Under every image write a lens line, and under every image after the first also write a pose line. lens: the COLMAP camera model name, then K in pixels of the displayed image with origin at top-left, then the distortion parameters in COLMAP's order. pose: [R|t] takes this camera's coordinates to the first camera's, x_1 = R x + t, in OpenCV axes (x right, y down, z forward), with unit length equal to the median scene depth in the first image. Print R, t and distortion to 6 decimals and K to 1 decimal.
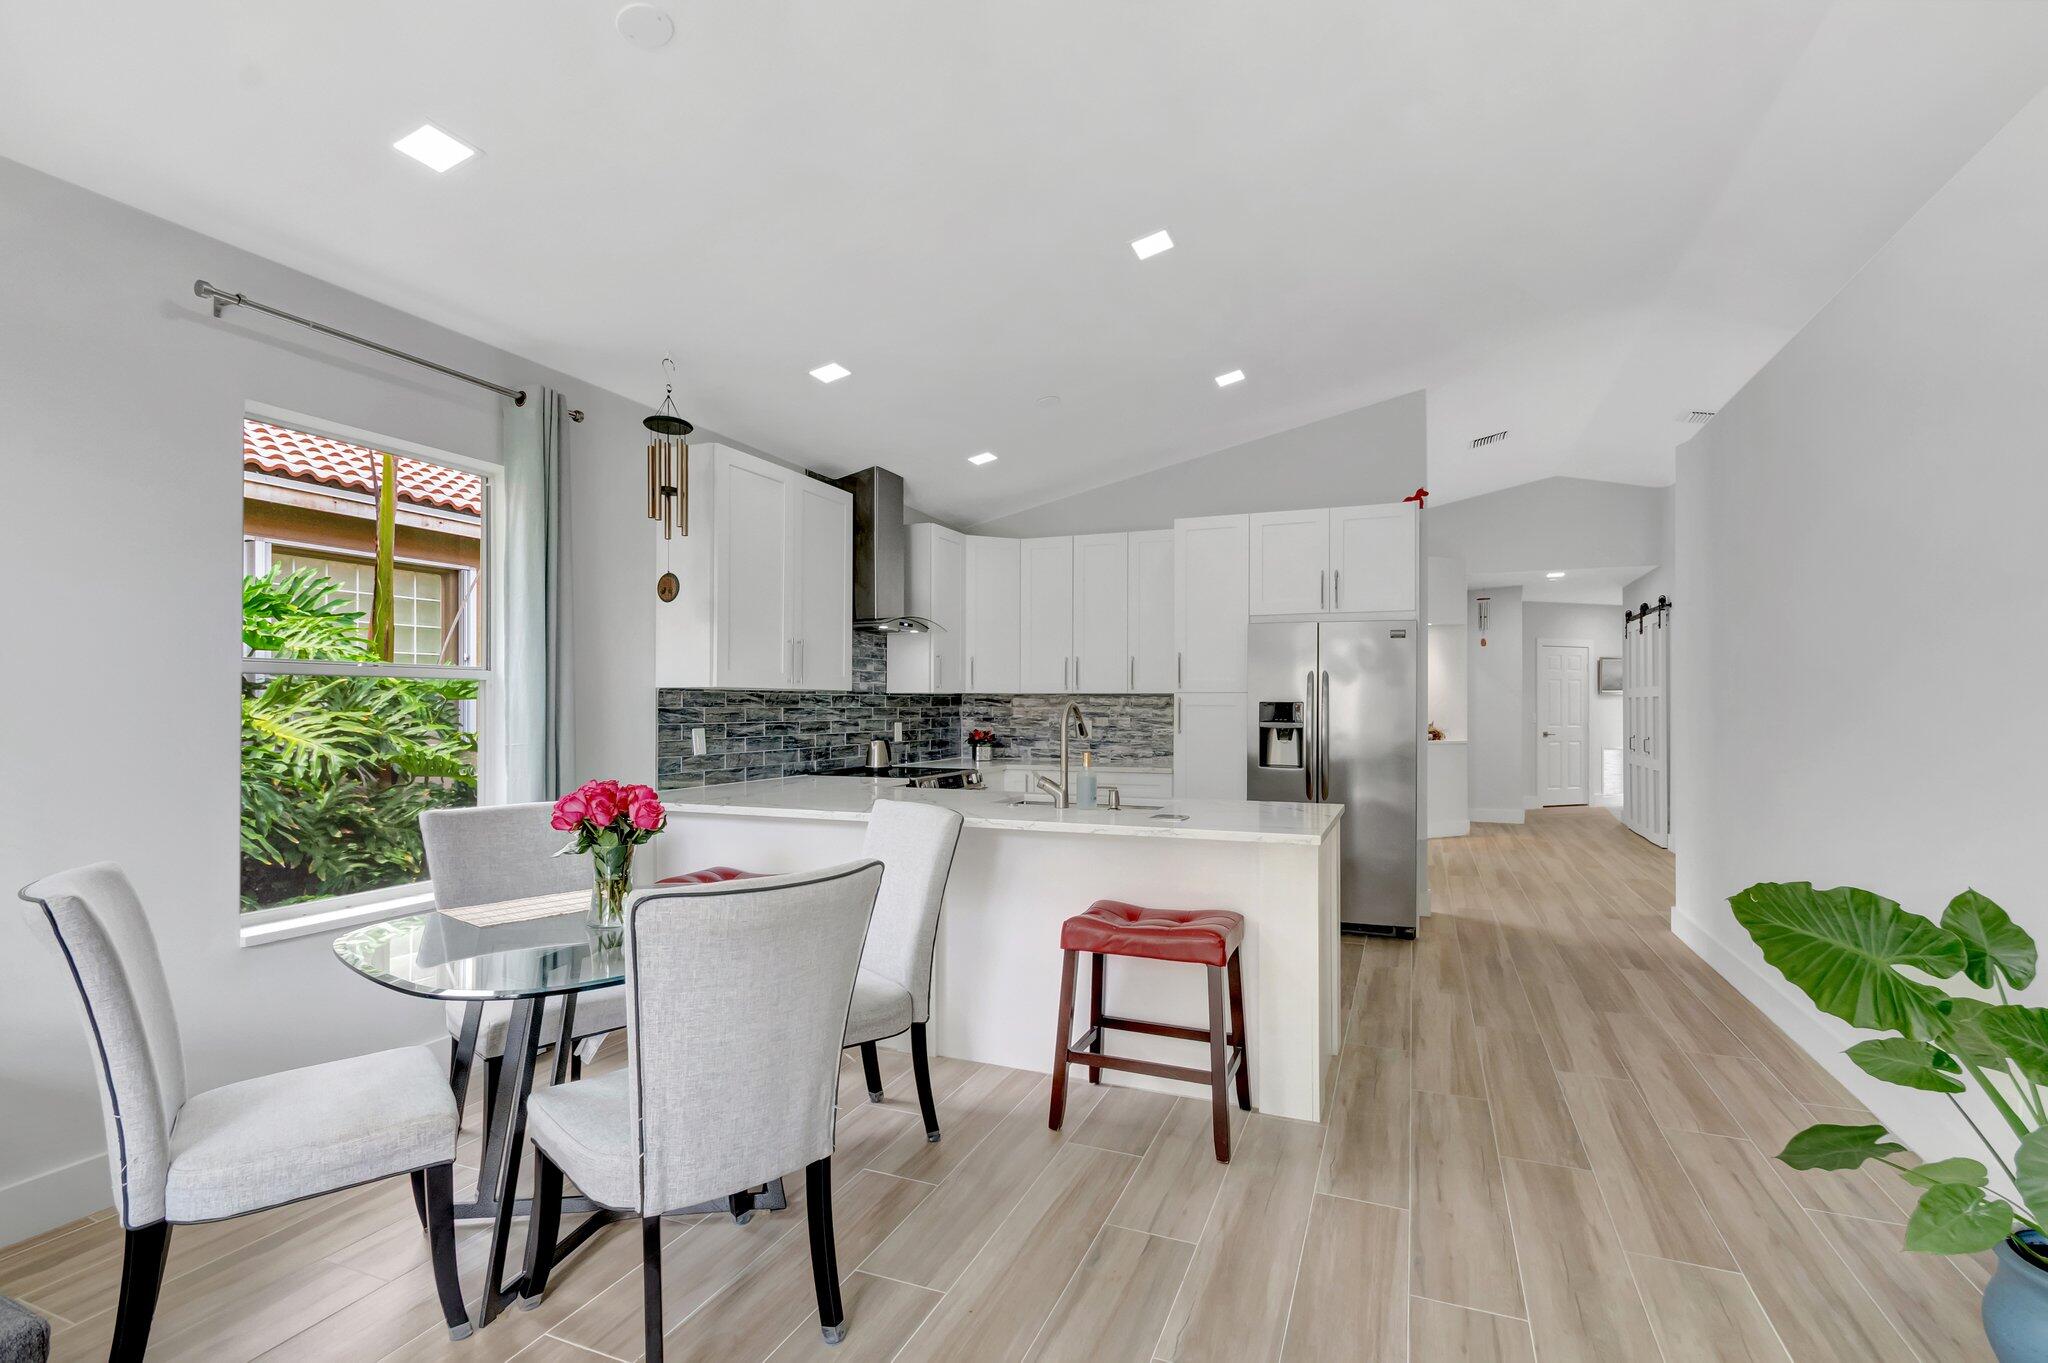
lens RADIAL K [[940.7, 0, 1027.7], [0, 940.7, 709.0], [0, 0, 1]] dist [0.019317, -0.012564]
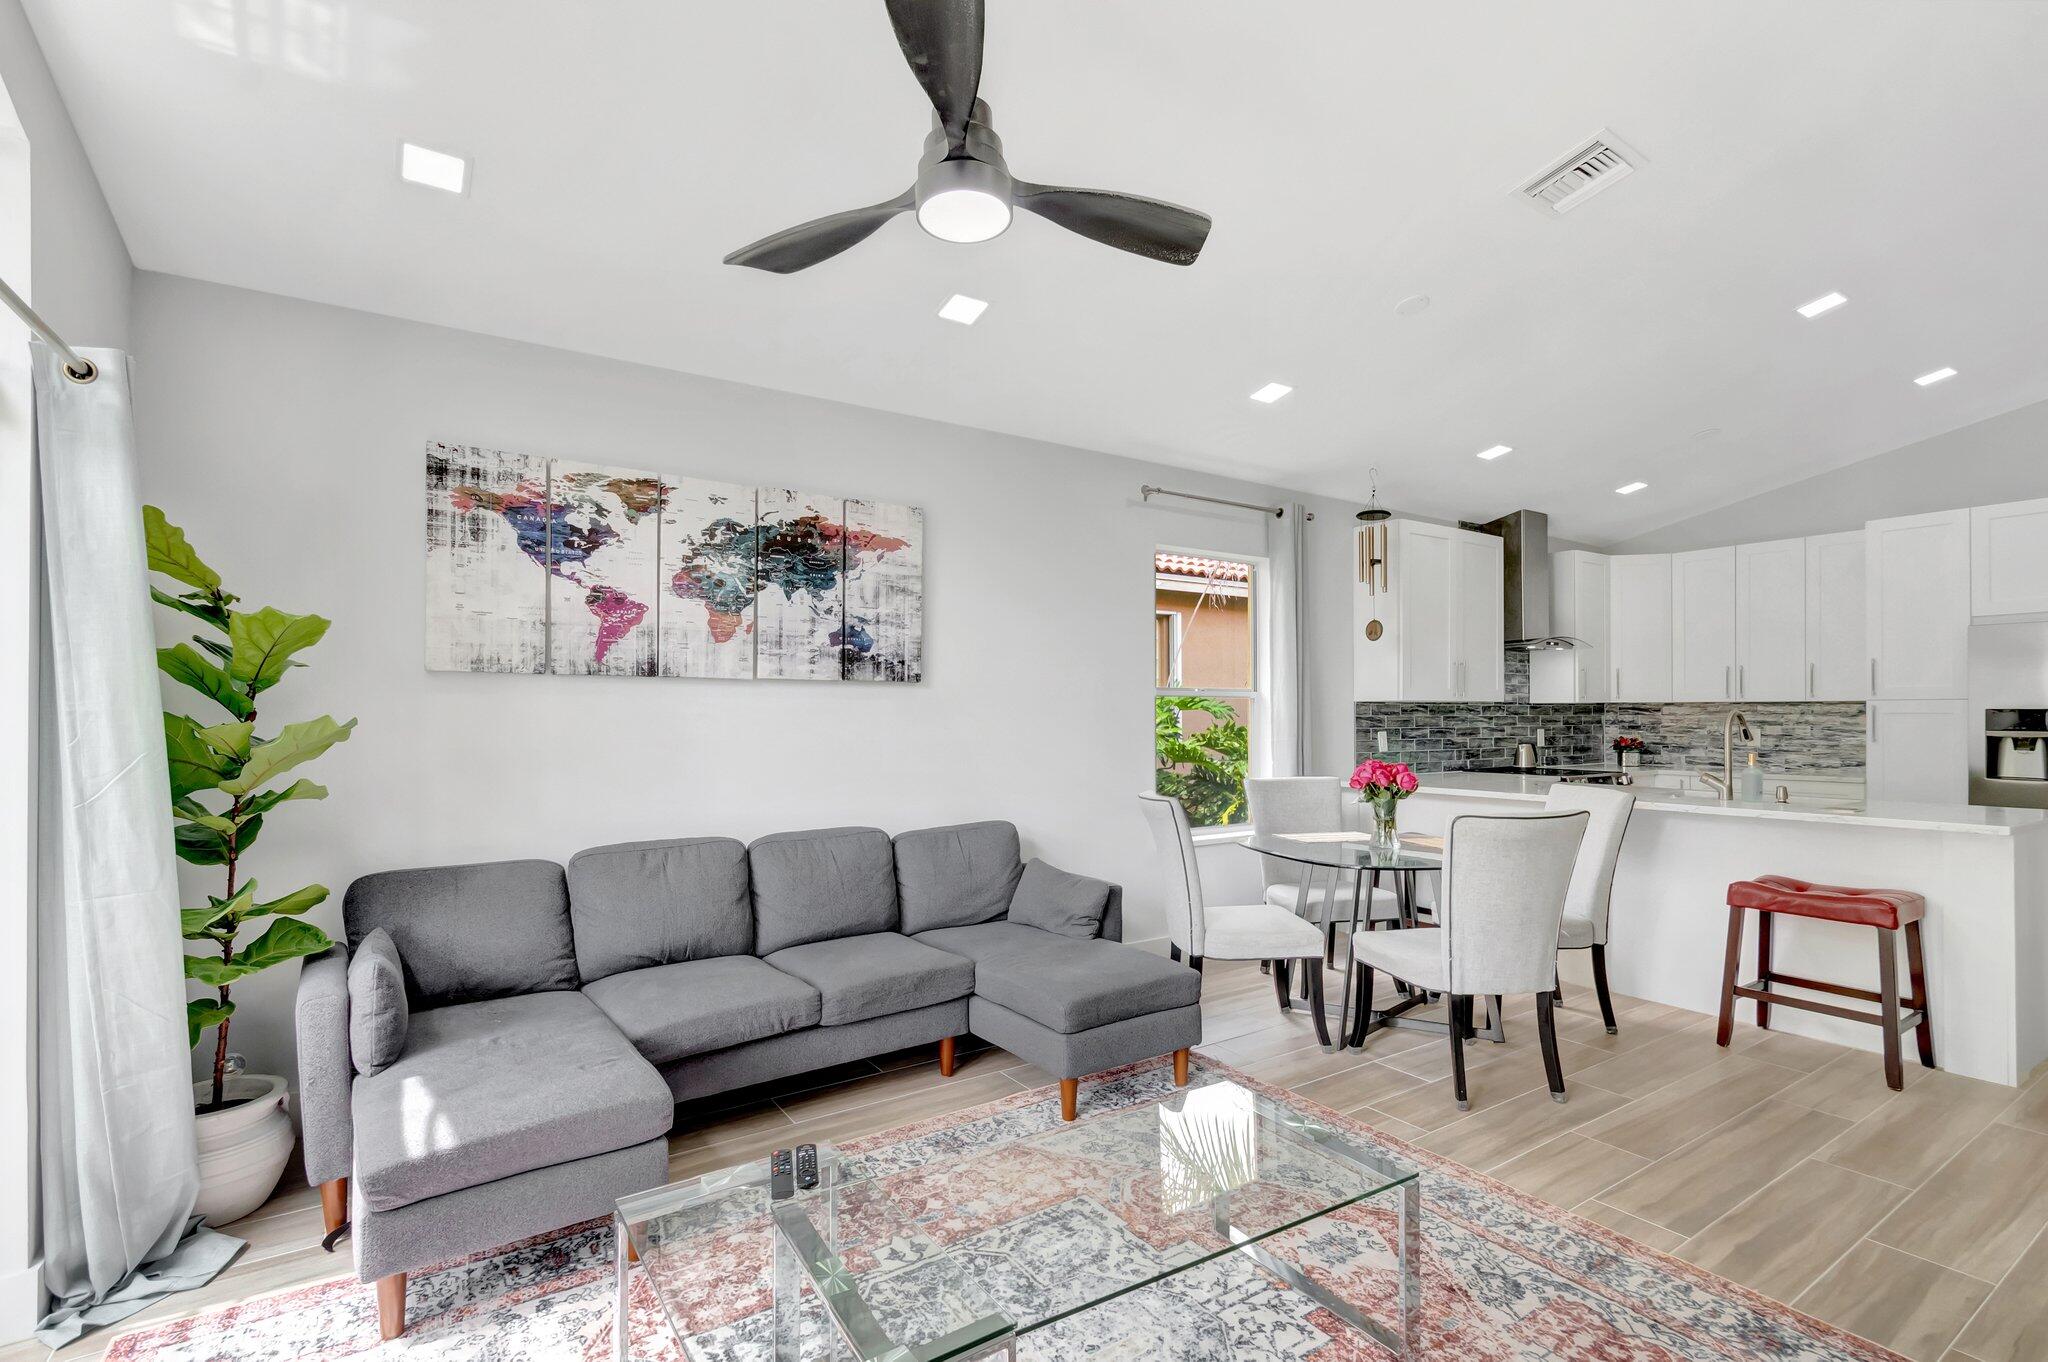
lens RADIAL K [[940.7, 0, 1027.7], [0, 940.7, 708.5], [0, 0, 1]] dist [0.019317, -0.012564]
pose [[0.828805, -0.005938, -0.559505, -0.017702], [-0.000037, 0.999943, -0.010667, 0.002144], [0.559537, 0.008862, 0.828758, -0.347386]]
